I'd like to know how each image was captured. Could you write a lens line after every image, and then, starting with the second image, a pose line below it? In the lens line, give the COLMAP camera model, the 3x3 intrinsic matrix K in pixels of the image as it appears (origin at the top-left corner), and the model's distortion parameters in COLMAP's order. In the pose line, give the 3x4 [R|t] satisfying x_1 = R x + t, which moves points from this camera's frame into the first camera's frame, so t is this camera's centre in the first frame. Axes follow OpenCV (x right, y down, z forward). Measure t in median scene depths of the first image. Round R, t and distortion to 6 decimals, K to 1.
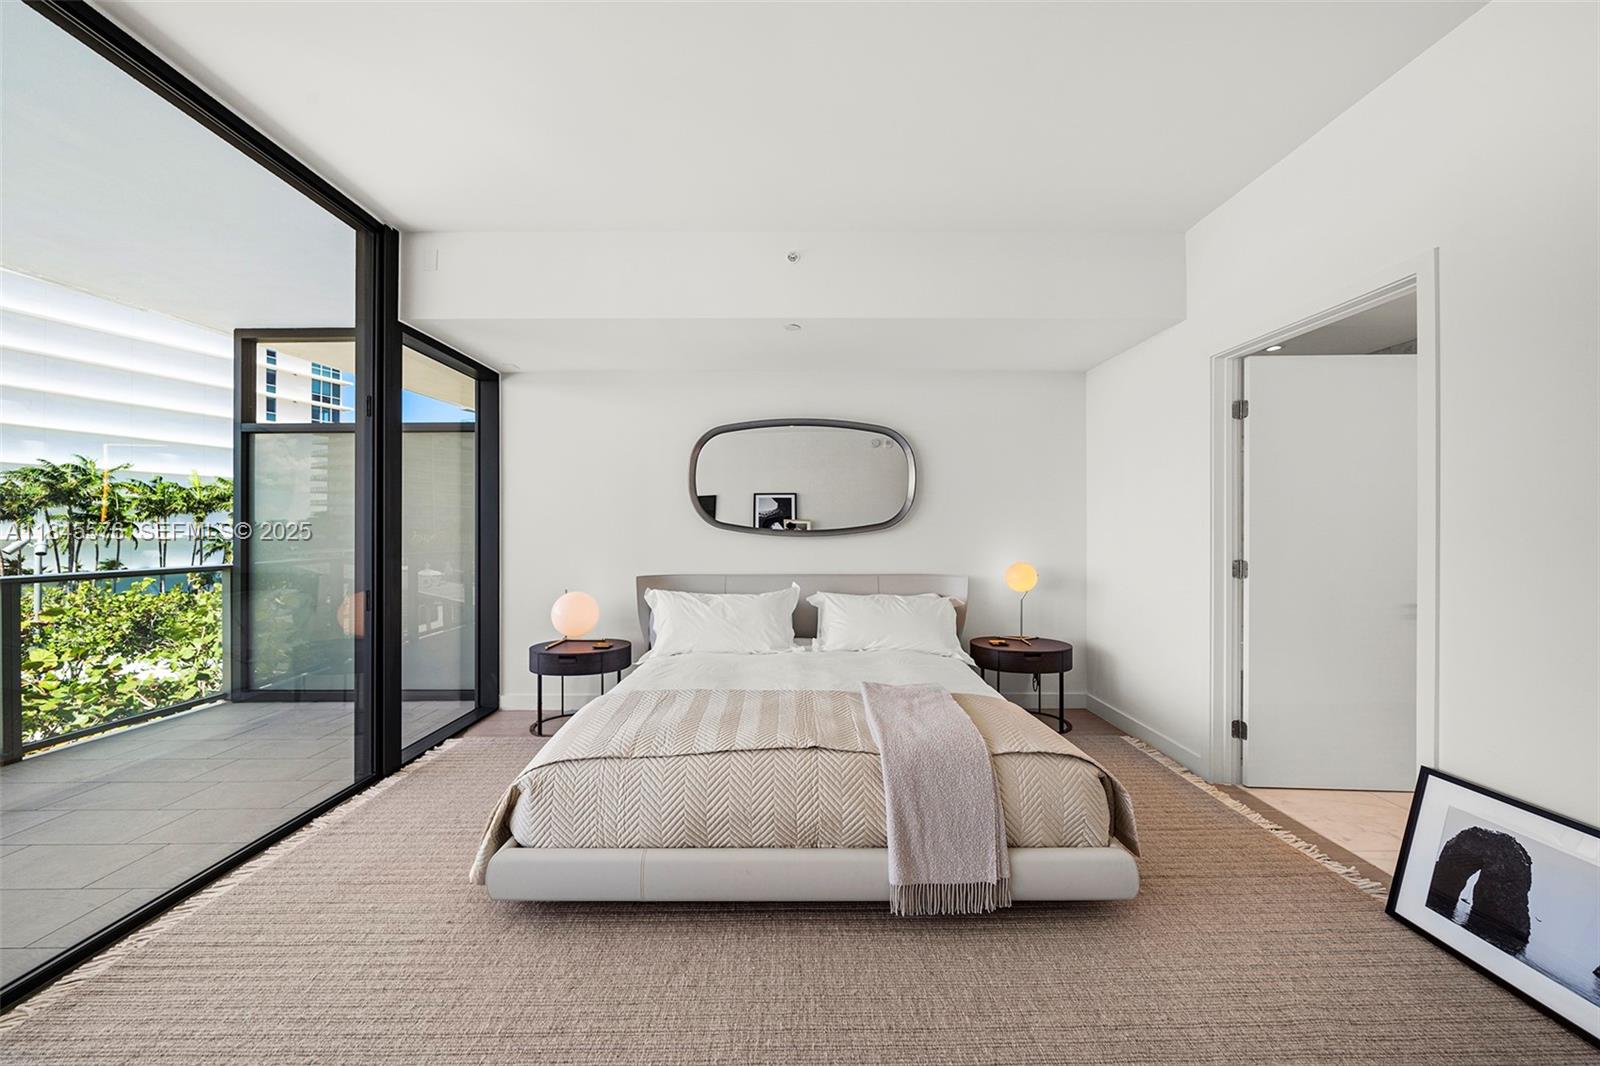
lens RADIAL K [[562.2, 0, 795.0], [0, 562.2, 528.0], [0, 0, 1]] dist [-0.002765, -0.000147]
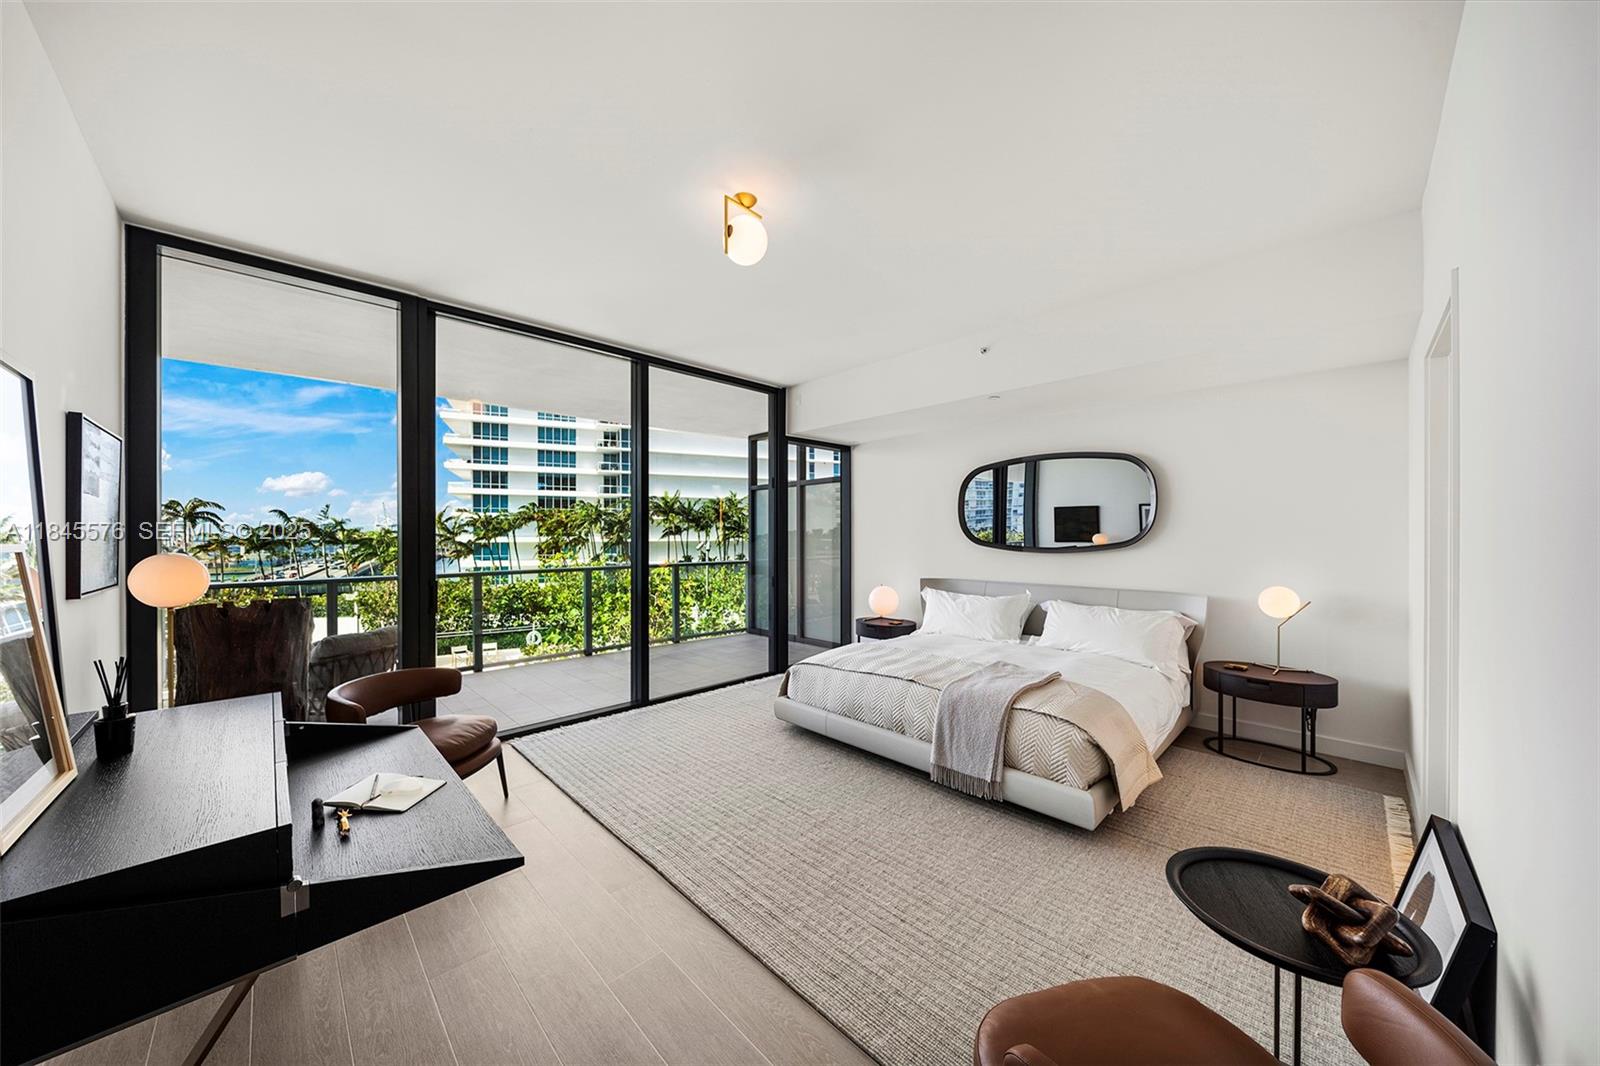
lens RADIAL K [[551.6, 0, 793.6], [0, 551.6, 536.3], [0, 0, 1]] dist [0.000062, 0.000030]
pose [[0.697696, 0.002337, -0.716390, 0.613556], [0.002284, 0.999982, 0.005487, -0.036656], [0.716391, -0.005464, 0.697678, -0.266379]]
